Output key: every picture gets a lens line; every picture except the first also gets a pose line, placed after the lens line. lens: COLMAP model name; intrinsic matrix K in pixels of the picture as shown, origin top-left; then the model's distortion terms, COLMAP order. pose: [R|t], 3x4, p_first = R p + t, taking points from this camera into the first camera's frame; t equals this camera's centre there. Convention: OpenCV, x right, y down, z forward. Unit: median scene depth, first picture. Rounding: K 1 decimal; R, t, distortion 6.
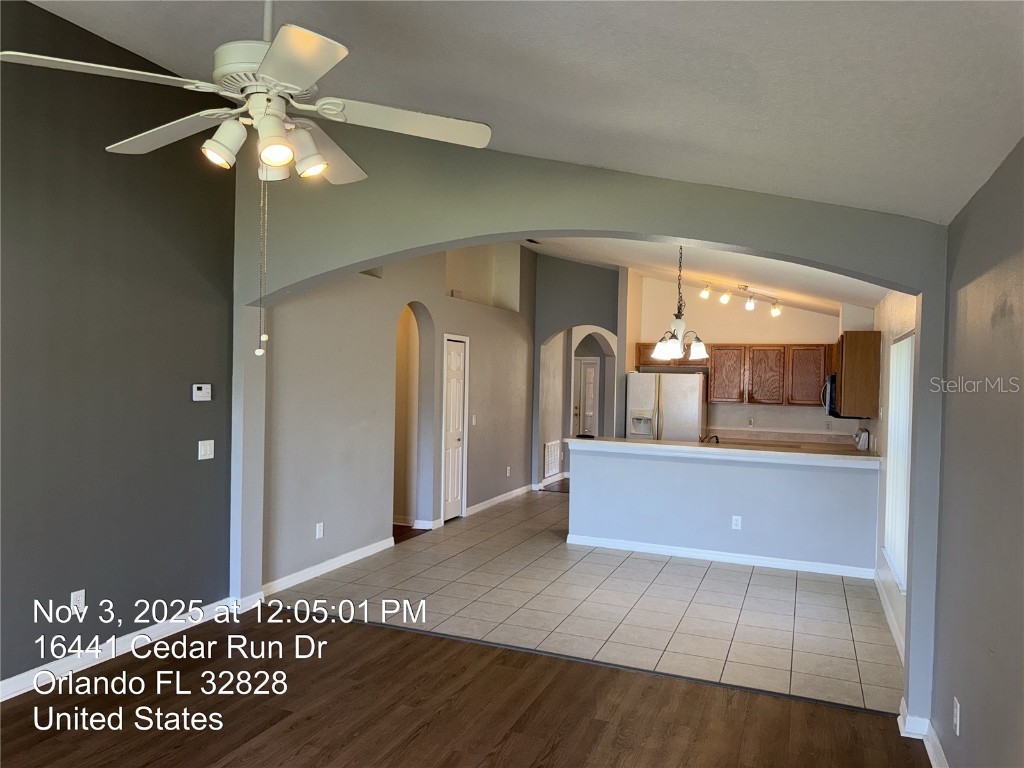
lens RADIAL K [[729.3, 0, 512.2], [0, 729.3, 385.0], [0, 0, 1]] dist [0.025318, -0.040488]
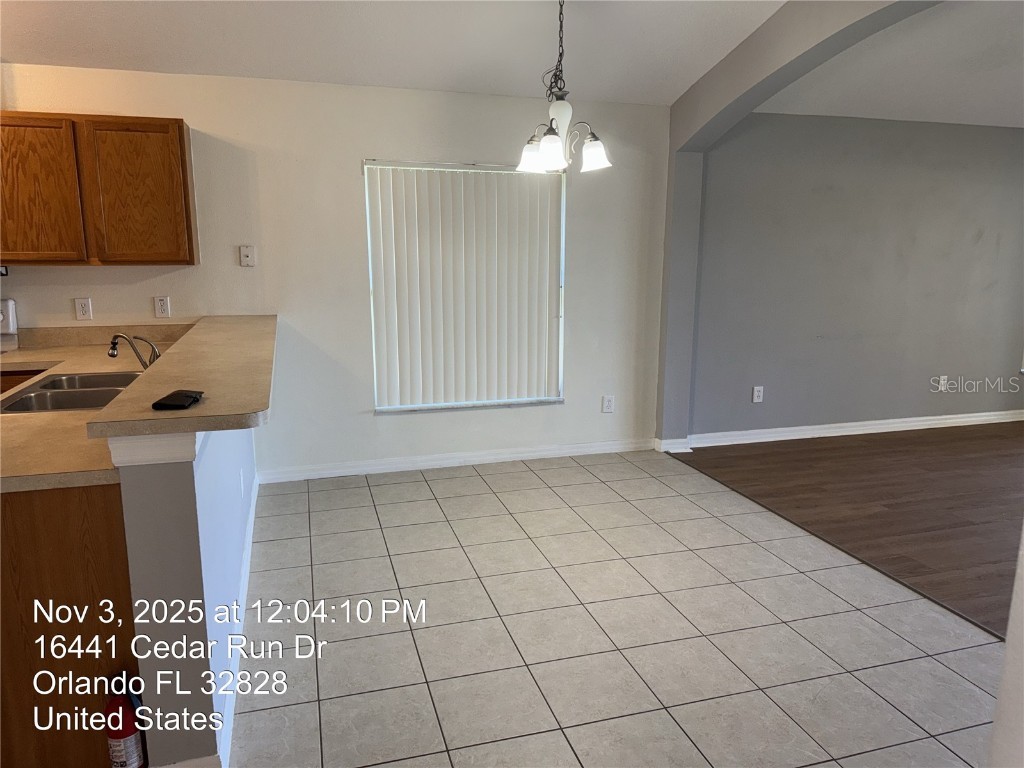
lens RADIAL K [[729.3, 0, 515.1], [0, 729.3, 384.9], [0, 0, 1]] dist [0.025318, -0.040488]
pose [[-0.628028, -0.176967, 0.757802, -0.315194], [-0.012902, 0.976034, 0.217237, 0.008276], [-0.778084, 0.126654, -0.615260, 1.849461]]
